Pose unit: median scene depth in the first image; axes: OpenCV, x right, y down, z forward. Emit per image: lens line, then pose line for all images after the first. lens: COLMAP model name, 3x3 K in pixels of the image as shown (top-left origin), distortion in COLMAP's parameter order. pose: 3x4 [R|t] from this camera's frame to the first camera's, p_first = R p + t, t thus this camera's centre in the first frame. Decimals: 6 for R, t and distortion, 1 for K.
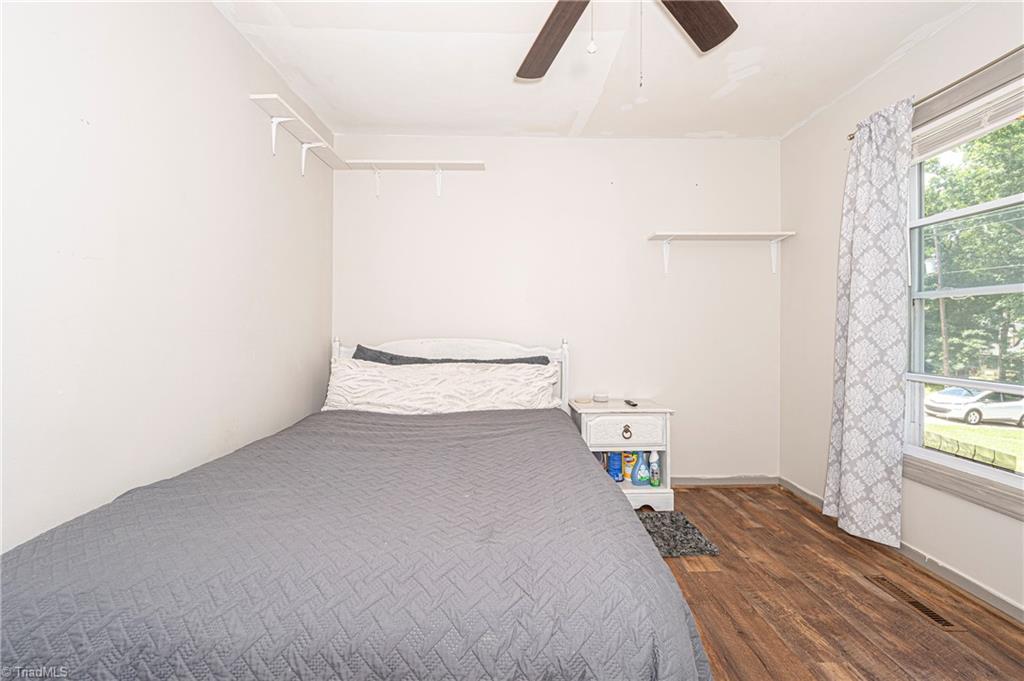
lens RADIAL K [[409.5, 0, 500.4], [0, 409.5, 339.8], [0, 0, 1]] dist [-0.001359, 0.000160]
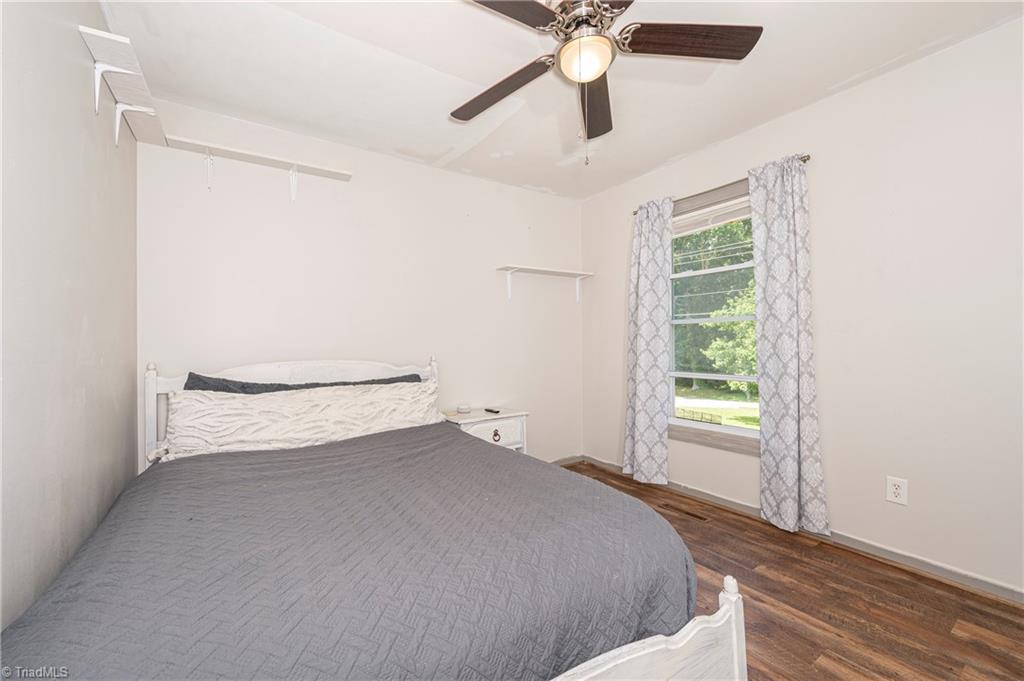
lens RADIAL K [[405.6, 0, 509.5], [0, 405.6, 359.0], [0, 0, 1]] dist [-0.001873, -0.000167]
pose [[0.845332, -0.034615, 0.533118, -0.293533], [0.031006, 0.999395, 0.015725, -0.008965], [-0.533340, 0.003238, 0.845895, 0.011108]]
